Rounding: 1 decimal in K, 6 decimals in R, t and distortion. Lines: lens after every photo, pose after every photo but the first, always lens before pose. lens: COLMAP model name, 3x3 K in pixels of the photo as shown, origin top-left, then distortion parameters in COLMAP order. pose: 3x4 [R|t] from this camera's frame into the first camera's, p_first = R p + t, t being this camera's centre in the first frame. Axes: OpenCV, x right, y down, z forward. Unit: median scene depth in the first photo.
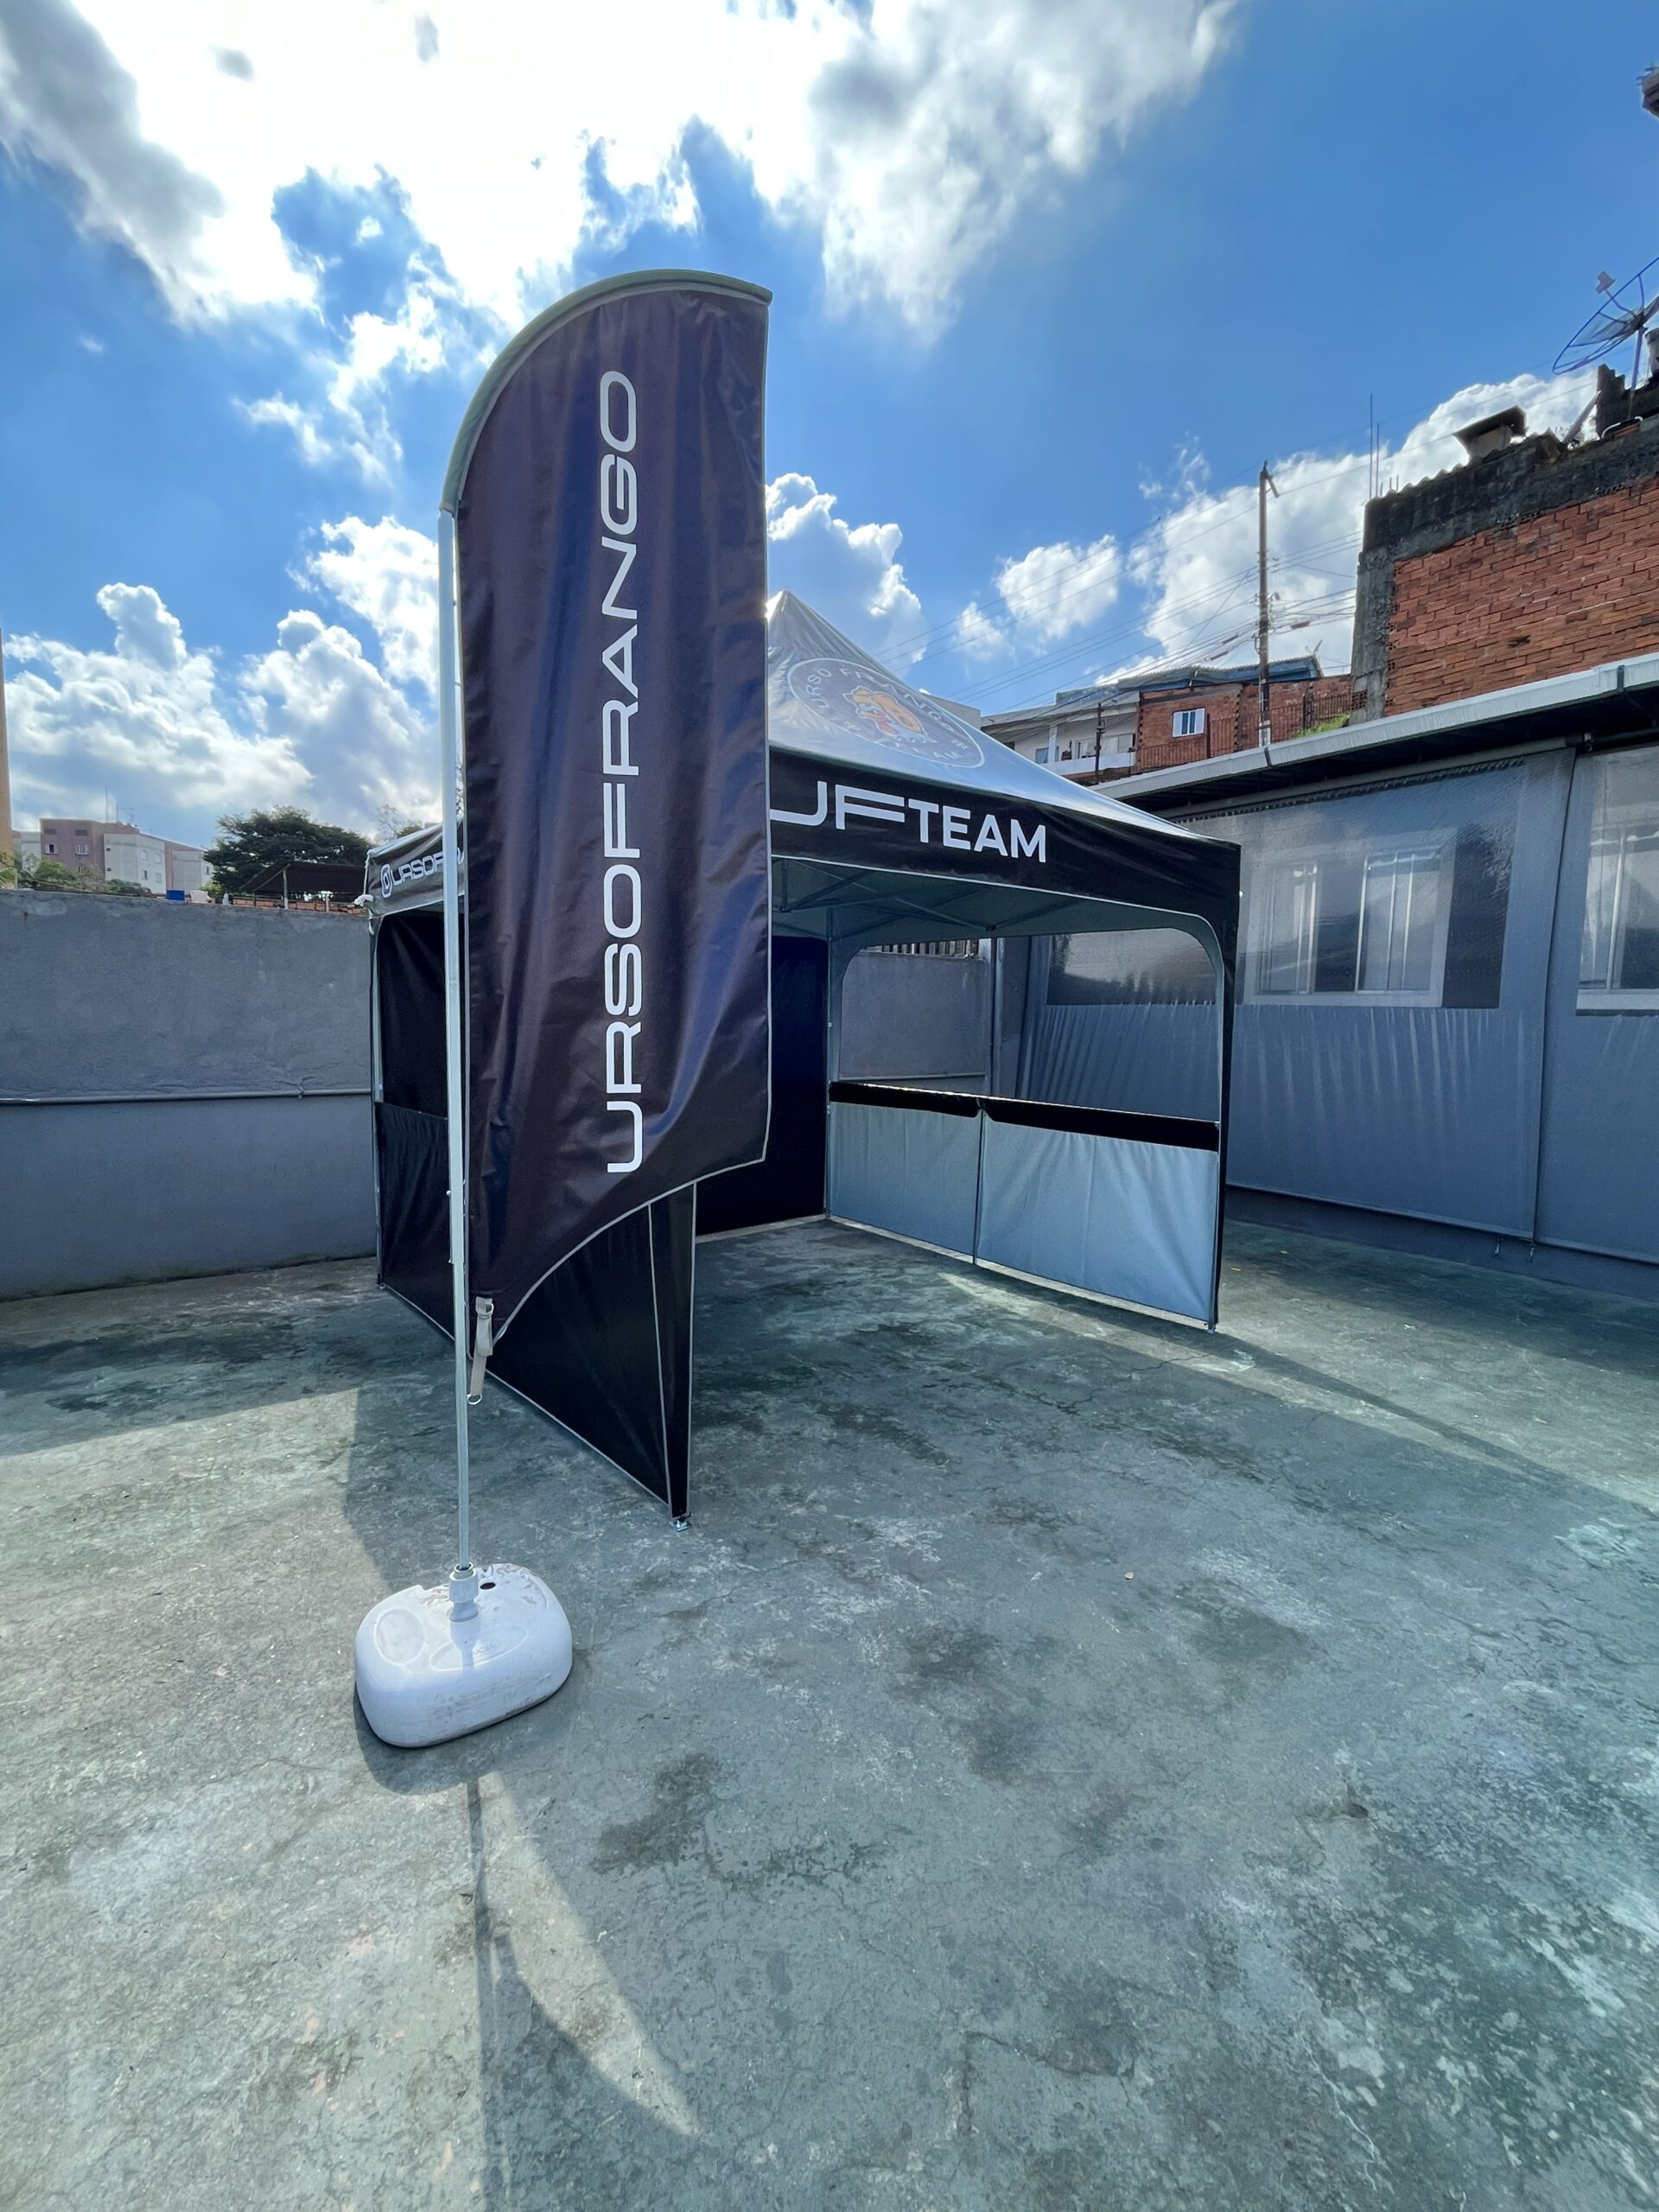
lens RADIAL K [[956.9, 0, 827.7], [0, 956.9, 1098.7], [0, 0, 1]] dist [-0.004585, 0.000404]
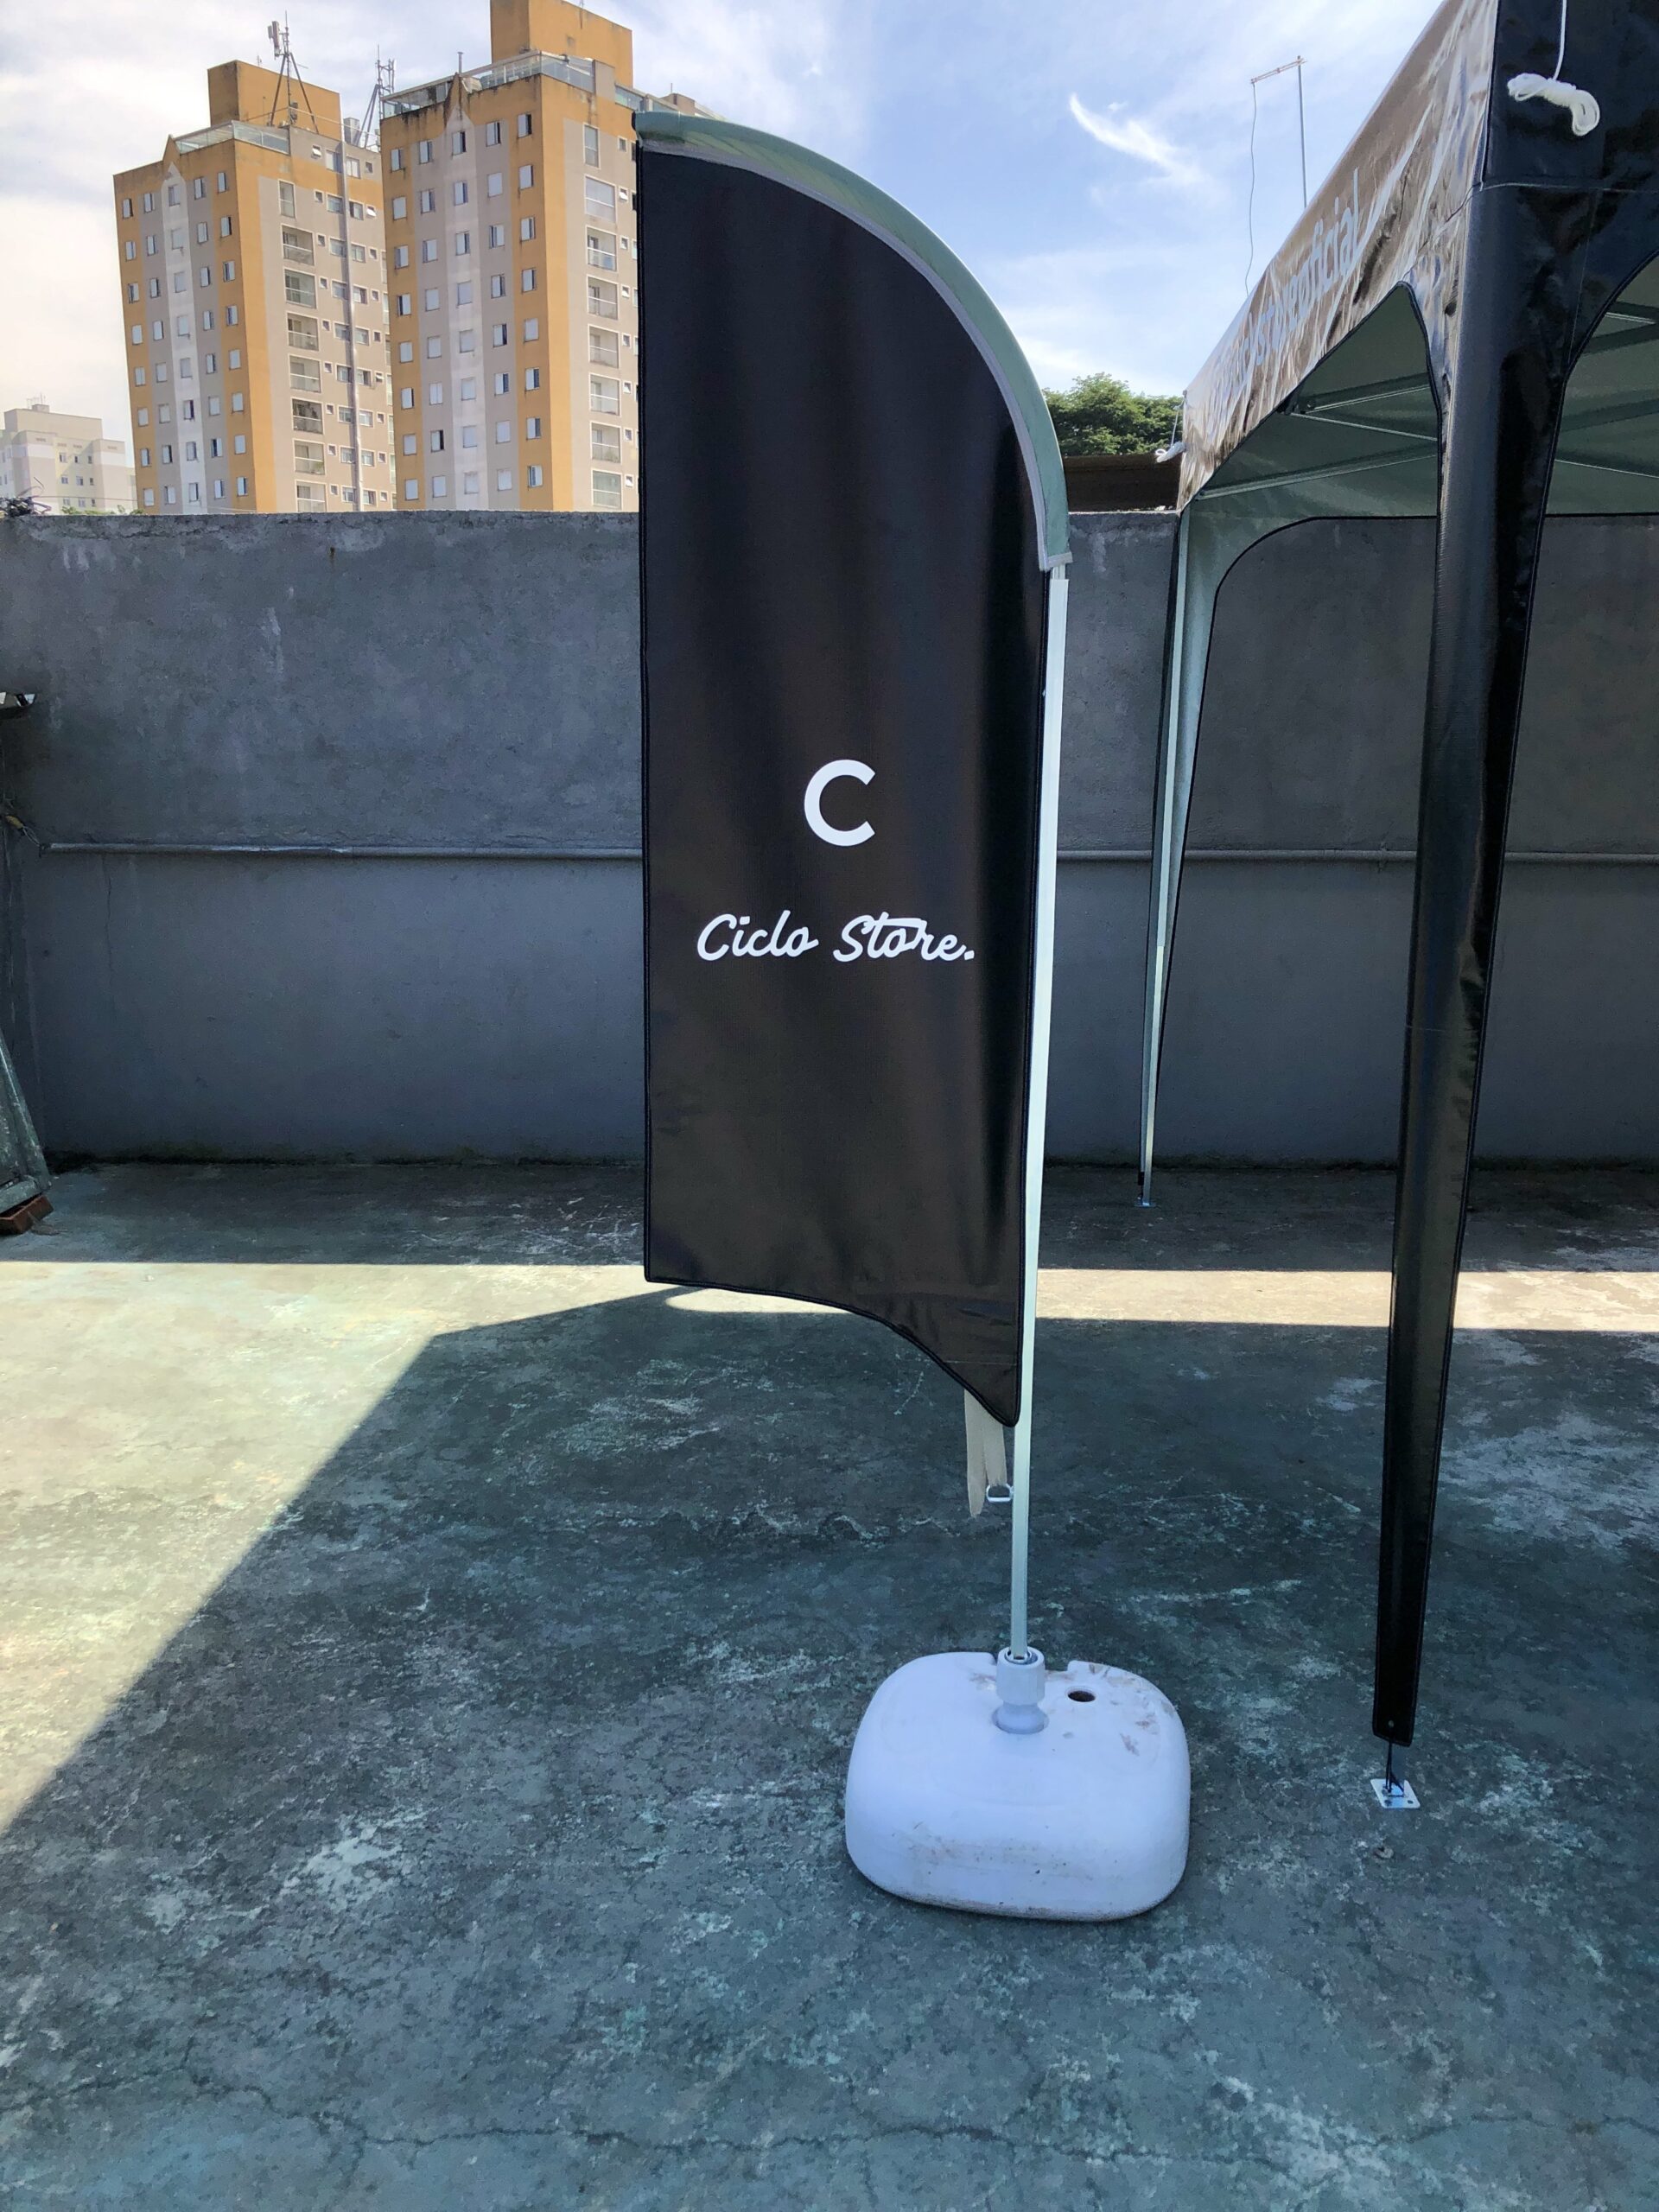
lens RADIAL K [[1820.3, 0, 842.0], [0, 1820.3, 1071.0], [0, 0, 1]] dist [0.025259, -0.021365]
pose [[0.789304, 0.094877, -0.606628, 0.097680], [-0.038252, 0.993668, 0.105640, 0.002513], [0.612810, -0.060177, 0.787936, 0.138648]]
